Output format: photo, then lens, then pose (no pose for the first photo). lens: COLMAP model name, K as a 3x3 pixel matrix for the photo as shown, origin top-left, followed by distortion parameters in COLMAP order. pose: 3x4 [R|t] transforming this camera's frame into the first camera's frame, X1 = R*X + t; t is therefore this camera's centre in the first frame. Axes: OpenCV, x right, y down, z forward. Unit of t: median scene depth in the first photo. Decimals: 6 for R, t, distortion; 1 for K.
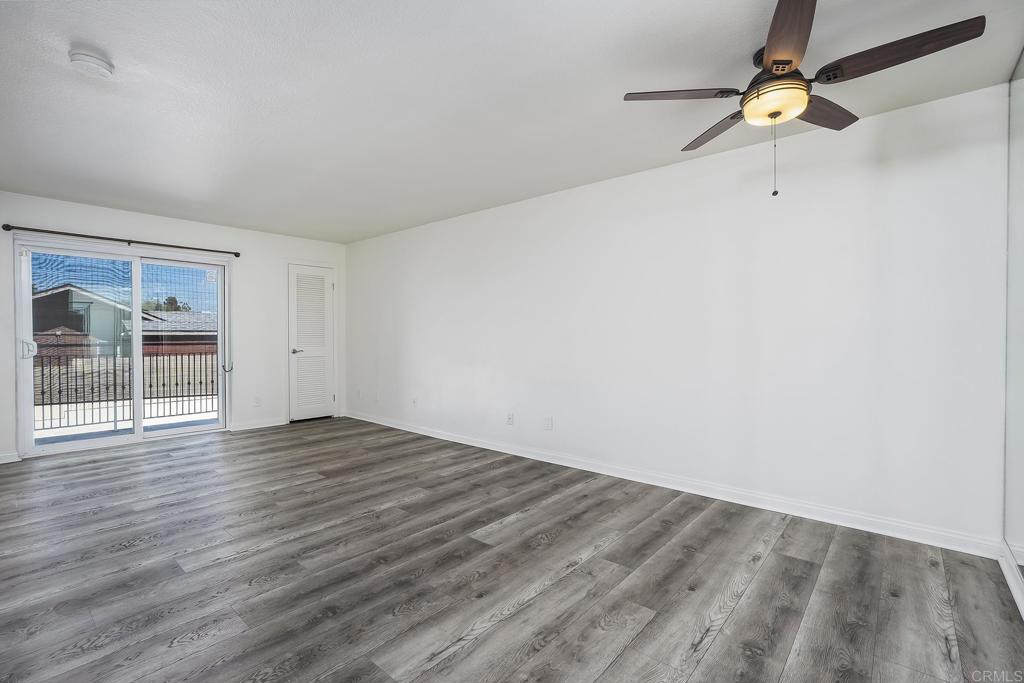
lens RADIAL K [[464.5, 0, 512.9], [0, 464.5, 342.4], [0, 0, 1]] dist [-0.029432, 0.004728]
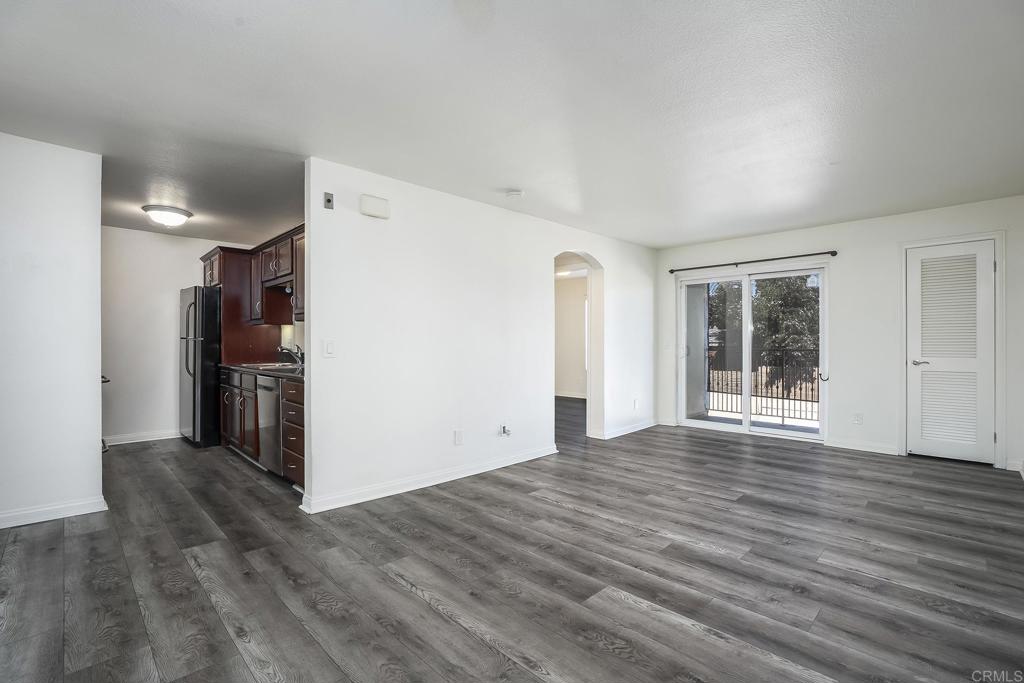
lens RADIAL K [[464.5, 0, 511.1], [0, 464.5, 345.5], [0, 0, 1]] dist [-0.029432, 0.004728]
pose [[-0.078322, 0.005792, -0.996911, 0.620461], [-0.012487, 0.999899, 0.006790, -0.010688], [0.996850, 0.012980, -0.078242, 0.756197]]
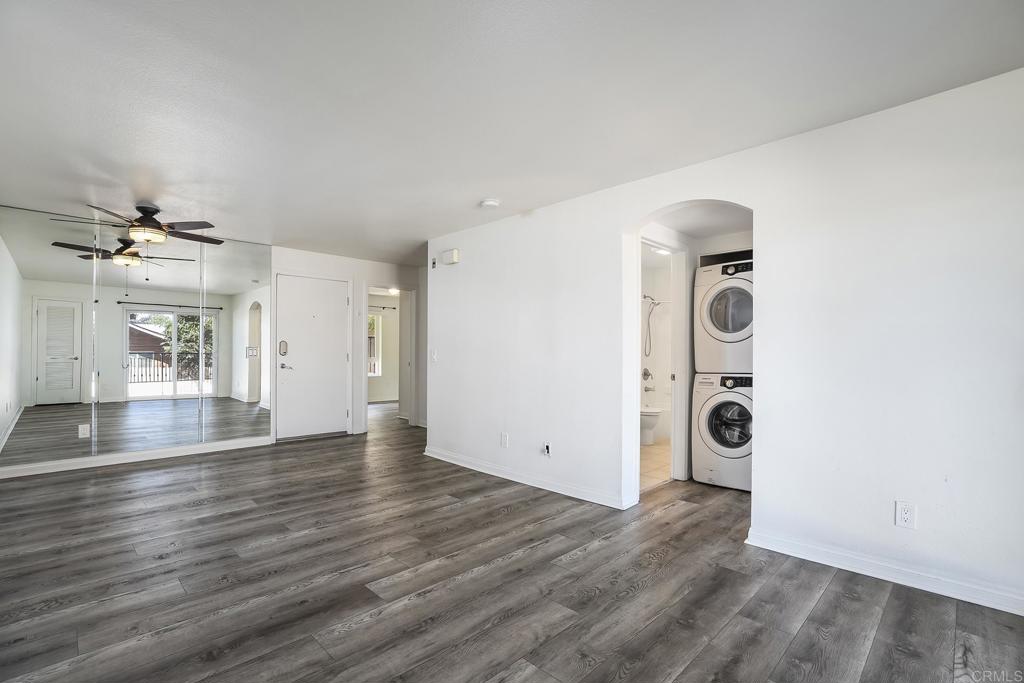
lens RADIAL K [[464.5, 0, 507.7], [0, 464.5, 344.9], [0, 0, 1]] dist [-0.029432, 0.004728]
pose [[-0.996557, -0.004724, 0.082777, -0.764911], [-0.005216, 0.999970, -0.005731, -0.023028], [-0.082748, -0.006143, -0.996552, 1.896583]]
